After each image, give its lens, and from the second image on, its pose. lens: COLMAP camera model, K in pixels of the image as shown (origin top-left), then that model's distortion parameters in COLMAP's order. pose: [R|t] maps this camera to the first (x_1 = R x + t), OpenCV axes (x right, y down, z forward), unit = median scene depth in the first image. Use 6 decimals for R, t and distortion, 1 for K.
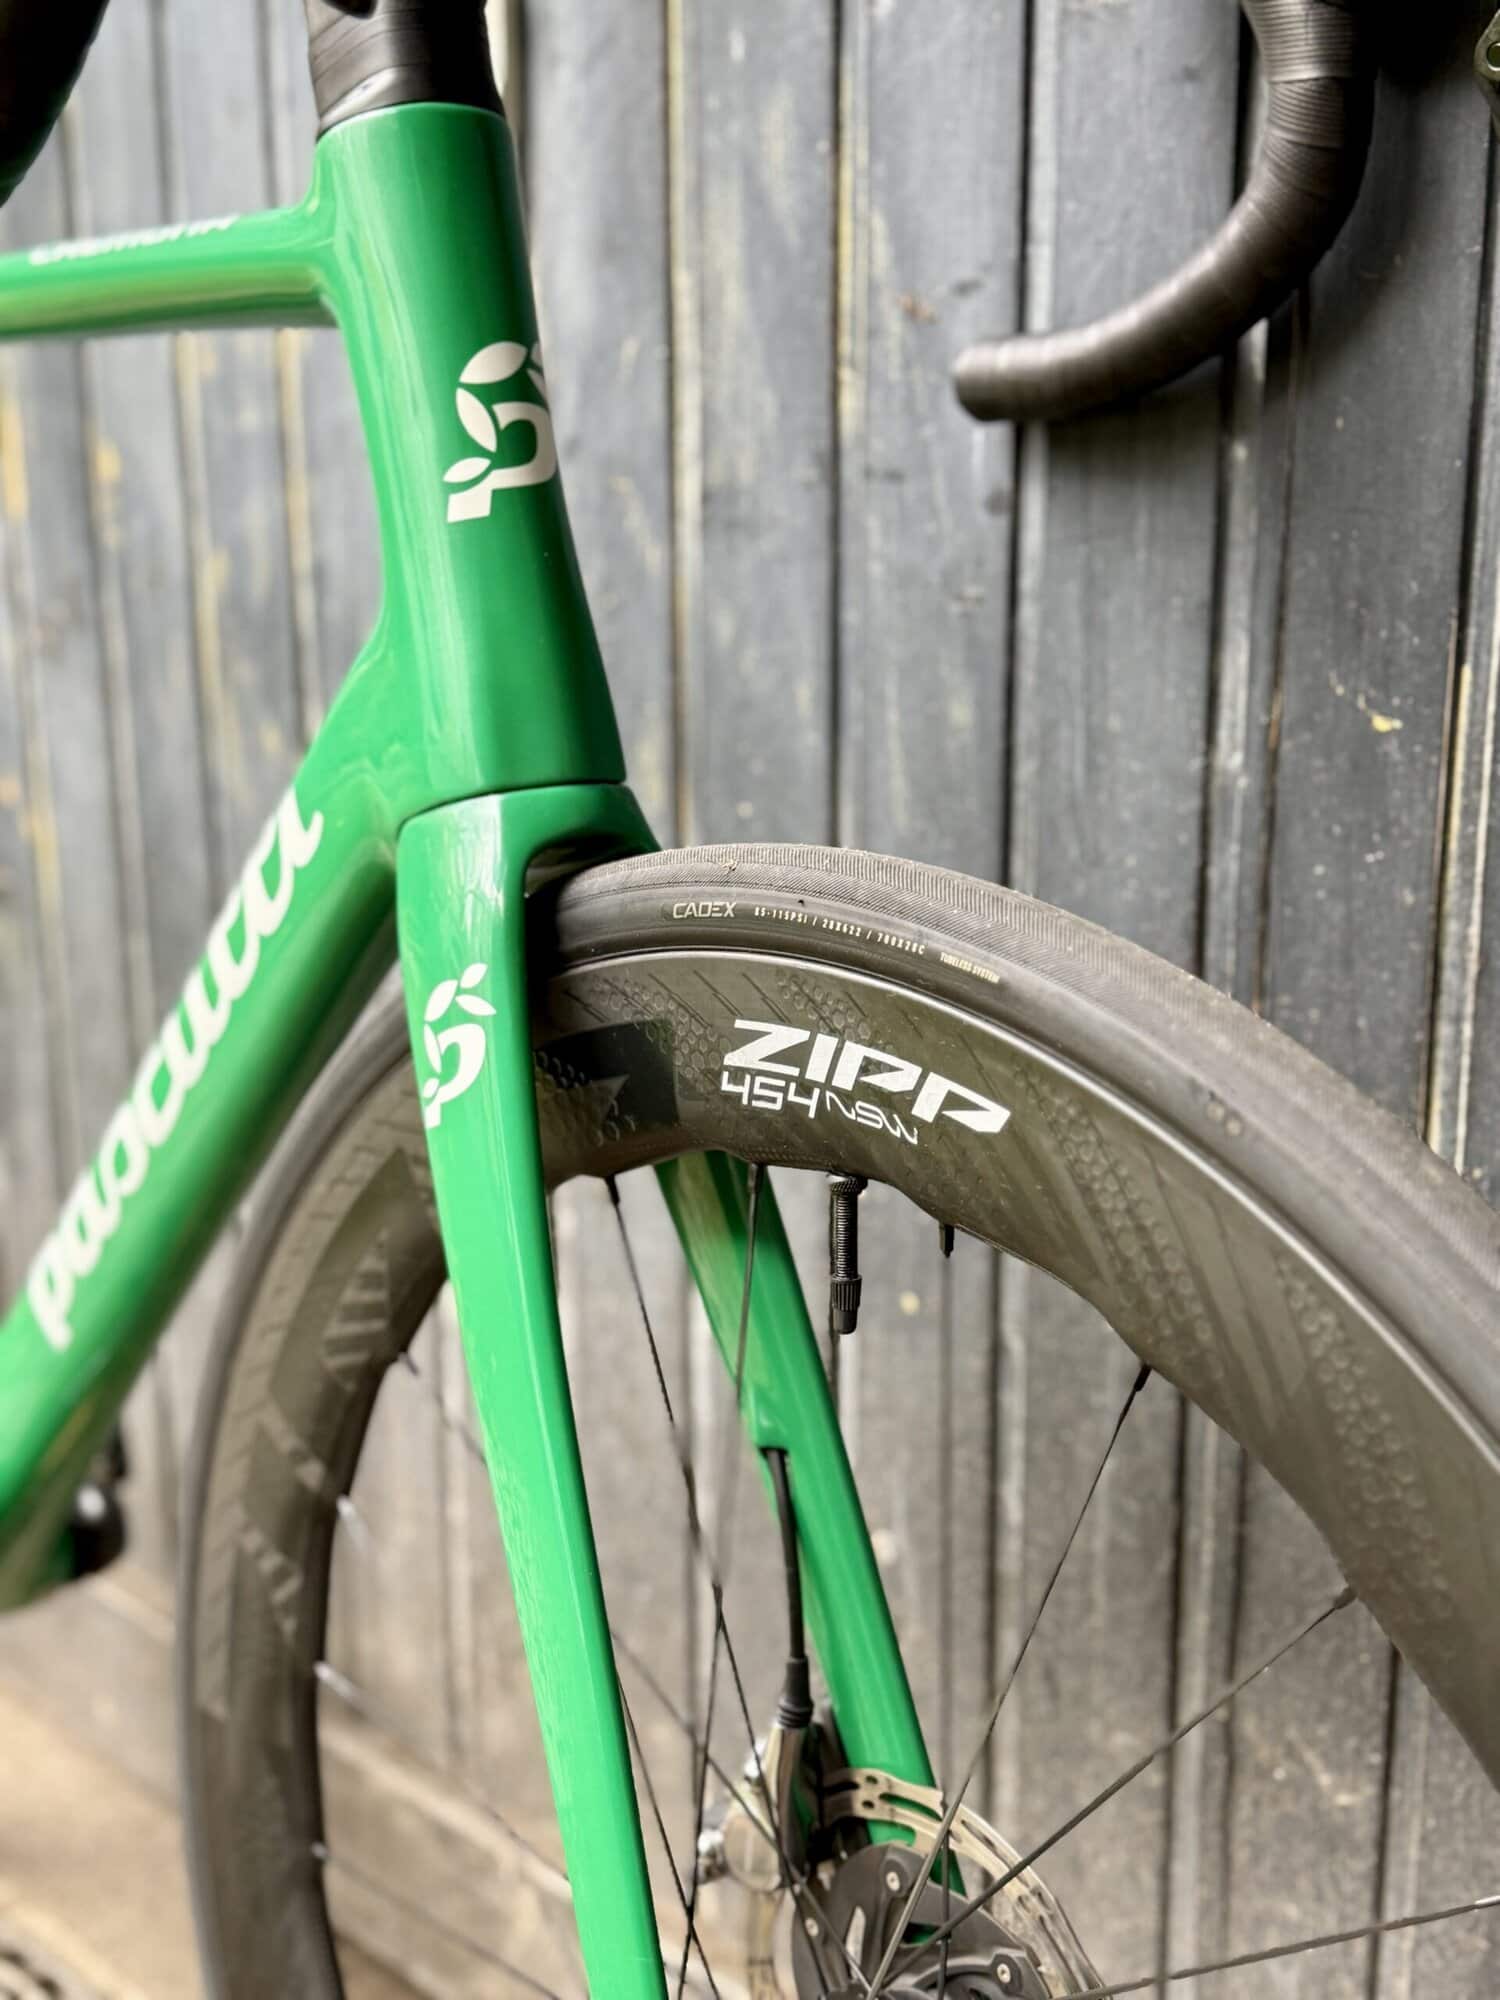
lens RADIAL K [[2521.1, 0, 754.6], [0, 2521.1, 1006.4], [0, 0, 1]] dist [0.164860, -0.293990]
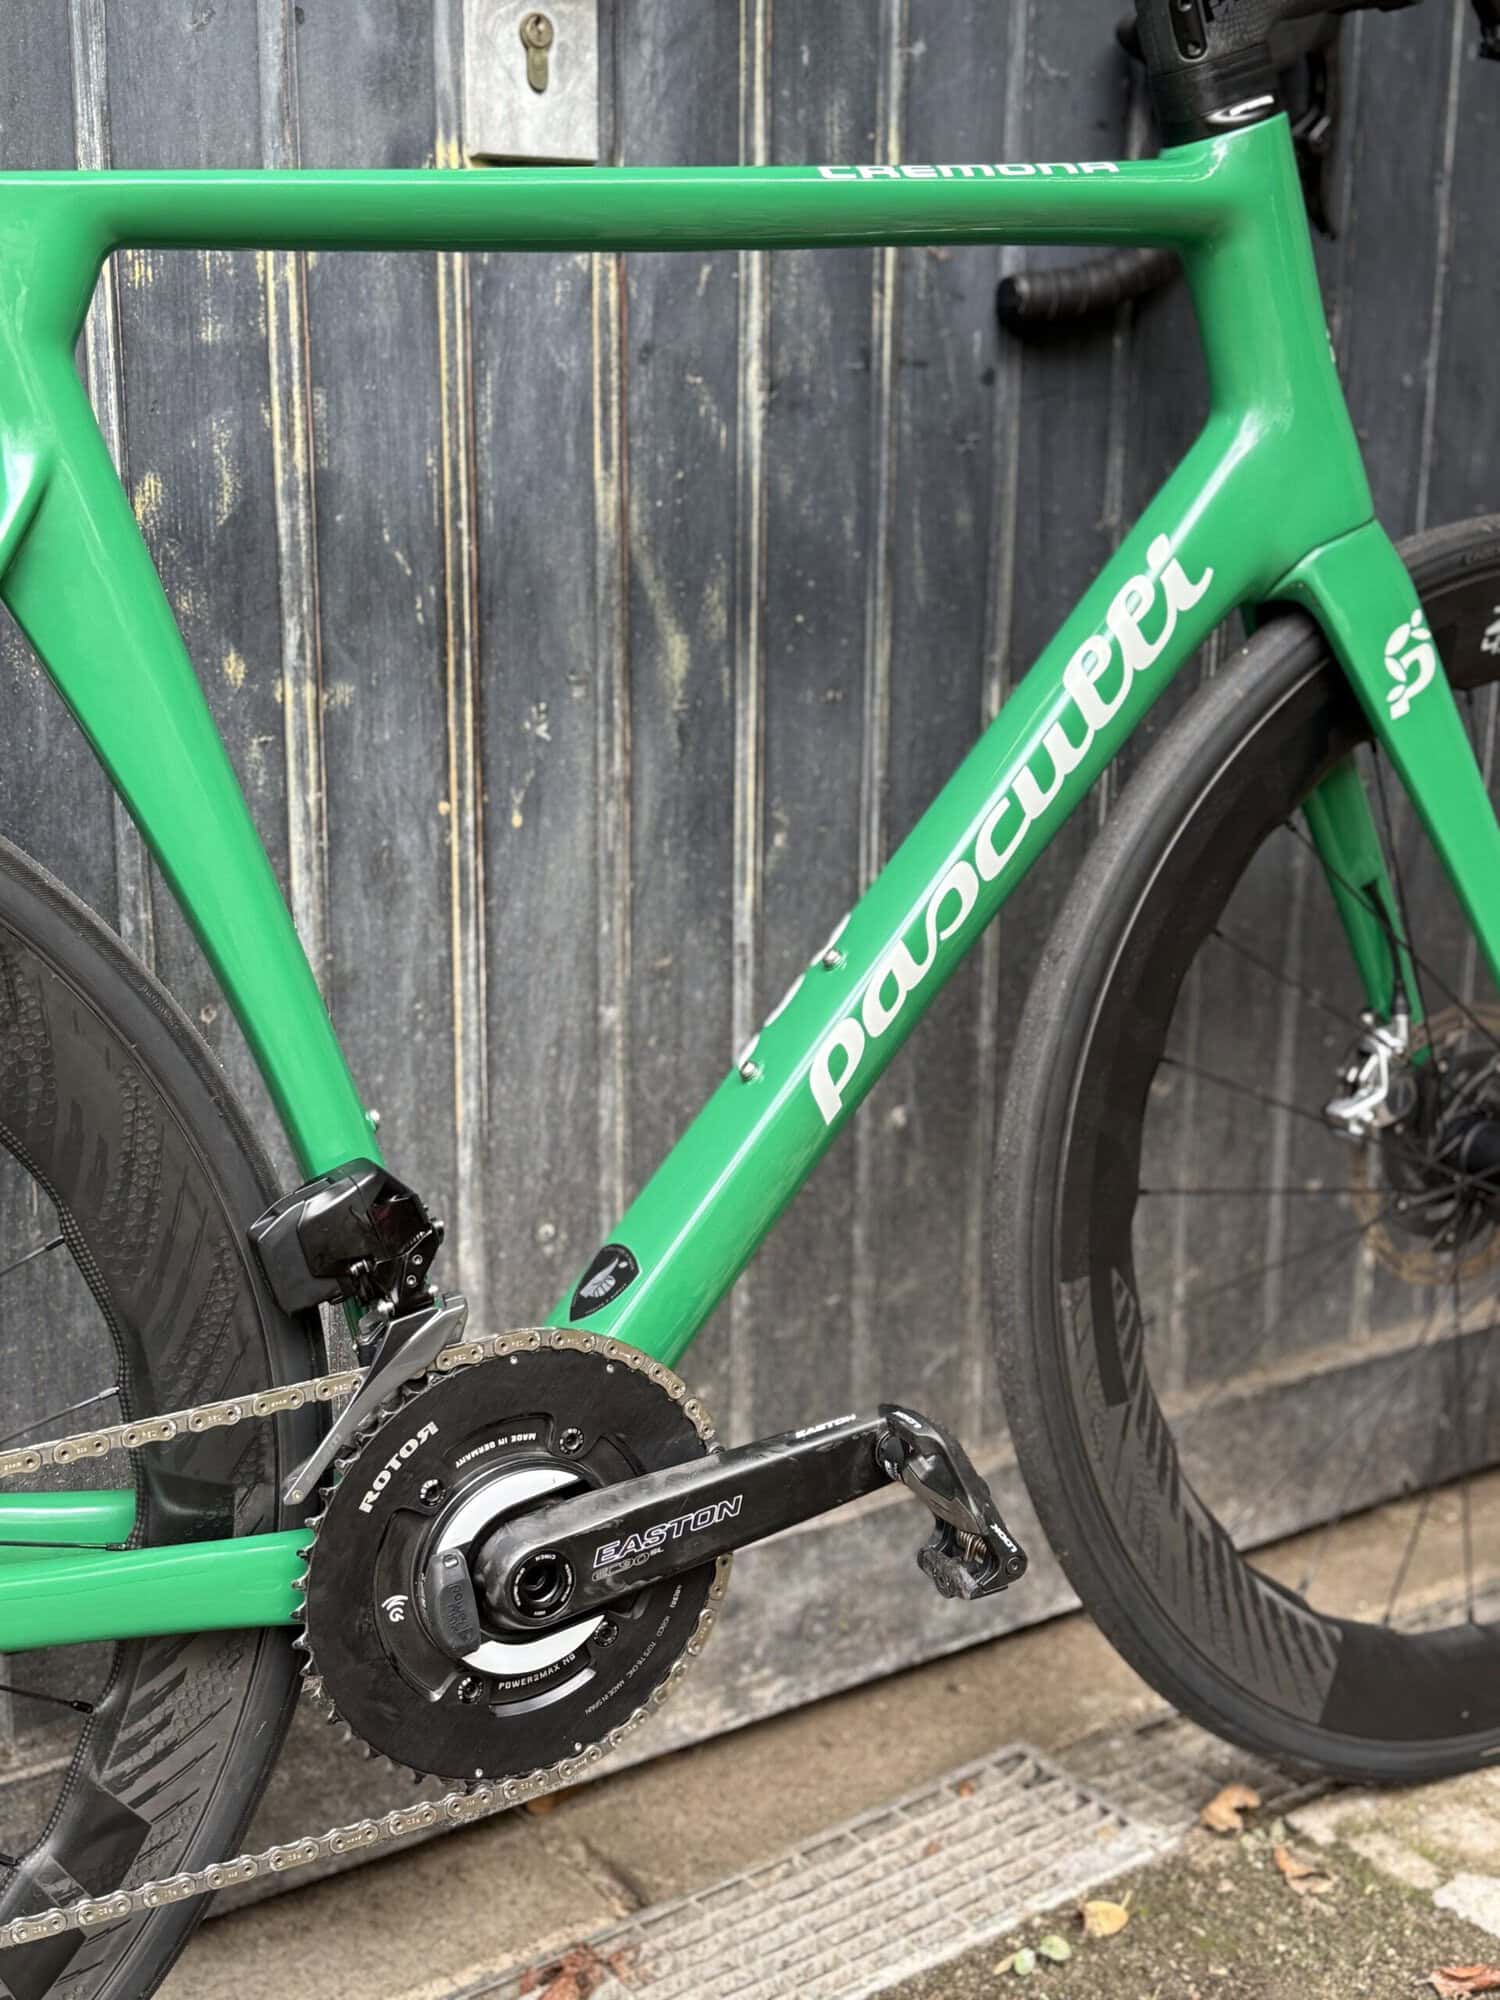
lens RADIAL K [[2512.3, 0, 747.5], [0, 2512.3, 1004.1], [0, 0, 1]] dist [0.184411, -0.403310]
pose [[0.179227, -0.231880, 0.956091, -1.574932], [0.246654, 0.951379, 0.184500, -0.160007], [-0.952386, 0.202756, 0.227706, 0.883137]]
